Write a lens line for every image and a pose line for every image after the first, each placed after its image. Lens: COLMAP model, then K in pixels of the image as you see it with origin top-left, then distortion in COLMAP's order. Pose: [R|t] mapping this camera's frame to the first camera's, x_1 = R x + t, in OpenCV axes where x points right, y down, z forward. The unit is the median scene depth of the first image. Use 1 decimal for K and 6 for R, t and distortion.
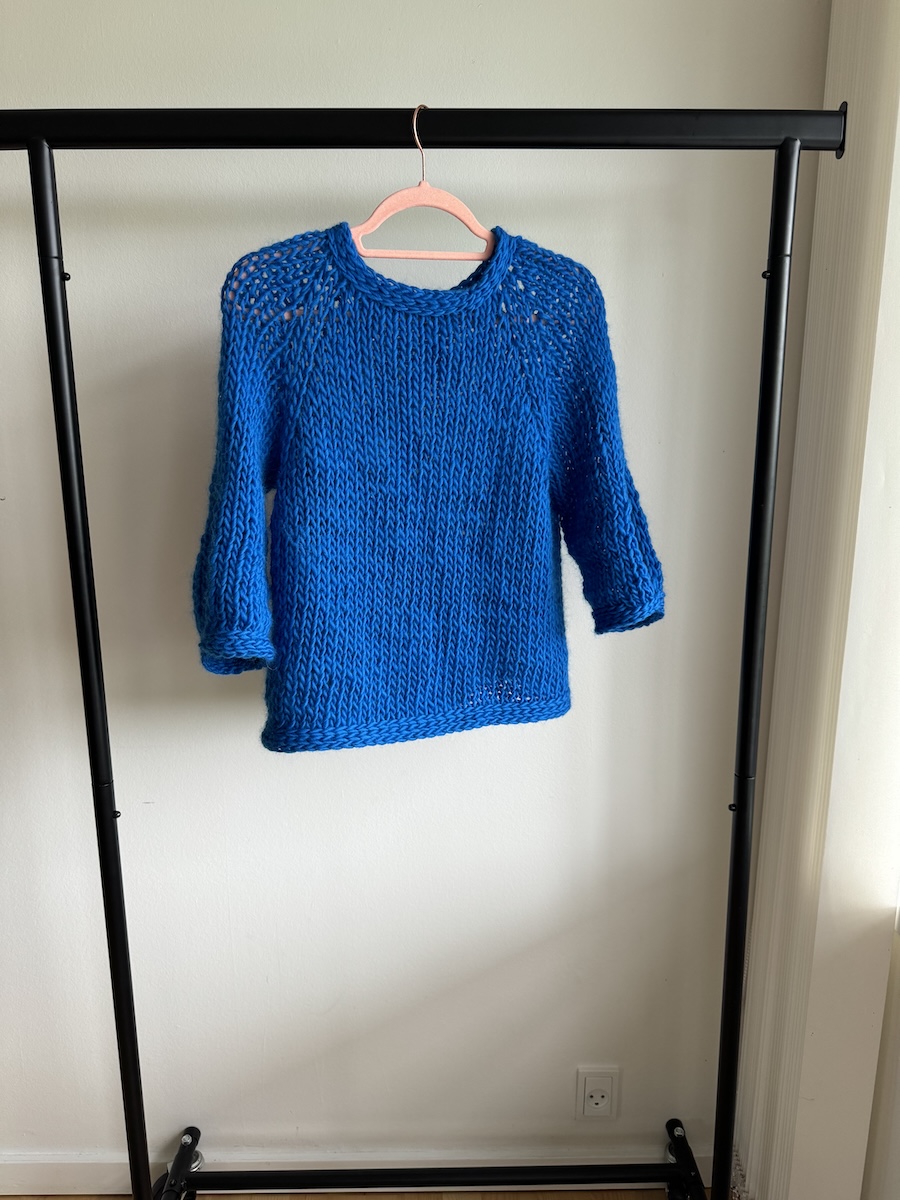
lens RADIAL K [[881.2, 0, 450.0], [0, 881.2, 600.0], [0, 0, 1]] dist [-0.012967, -0.003958]
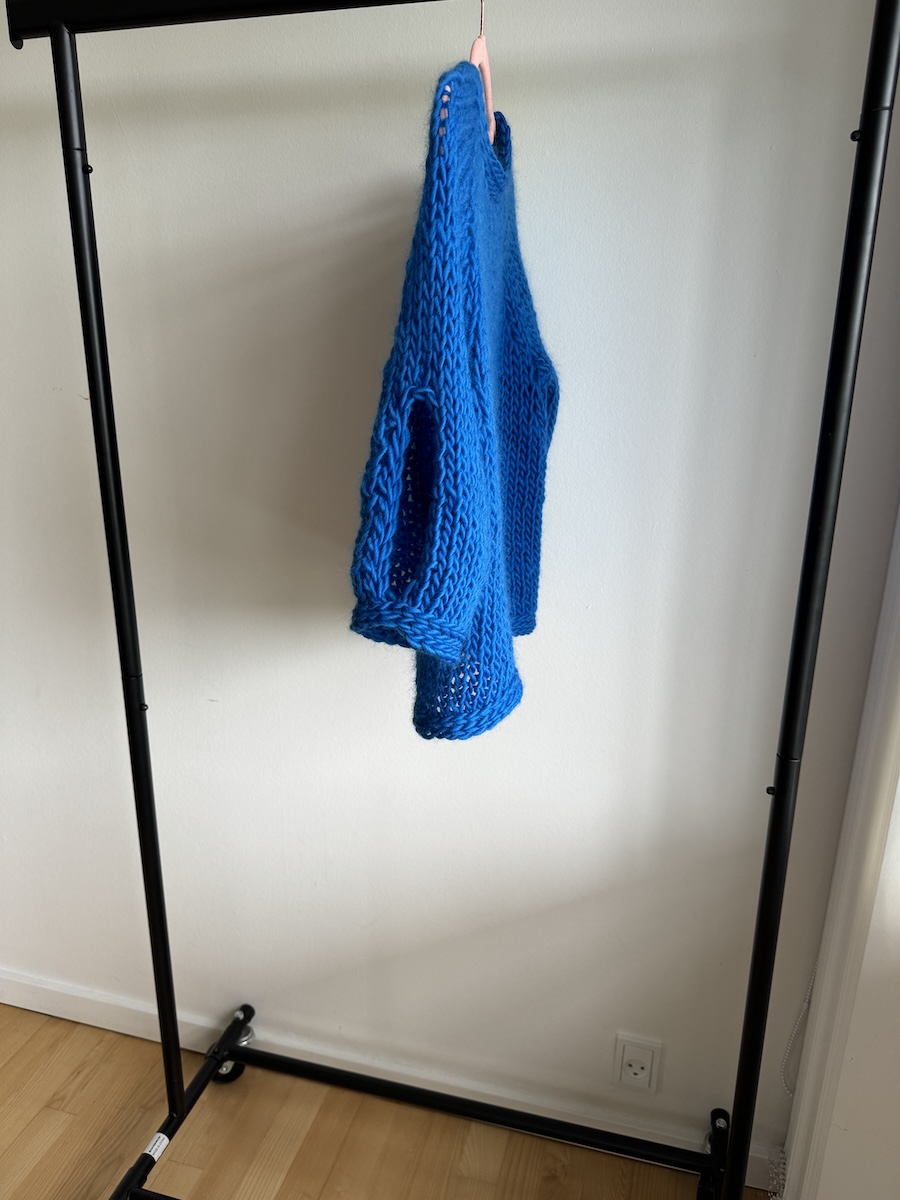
lens RADIAL K [[881.2, 0, 450.0], [0, 881.2, 600.0], [0, 0, 1]] dist [-0.012967, -0.003958]
pose [[0.959287, 0.094732, -0.266072, 0.182740], [-0.070071, 0.992444, 0.100718, -0.009807], [0.273603, -0.077974, 0.958677, 0.087115]]
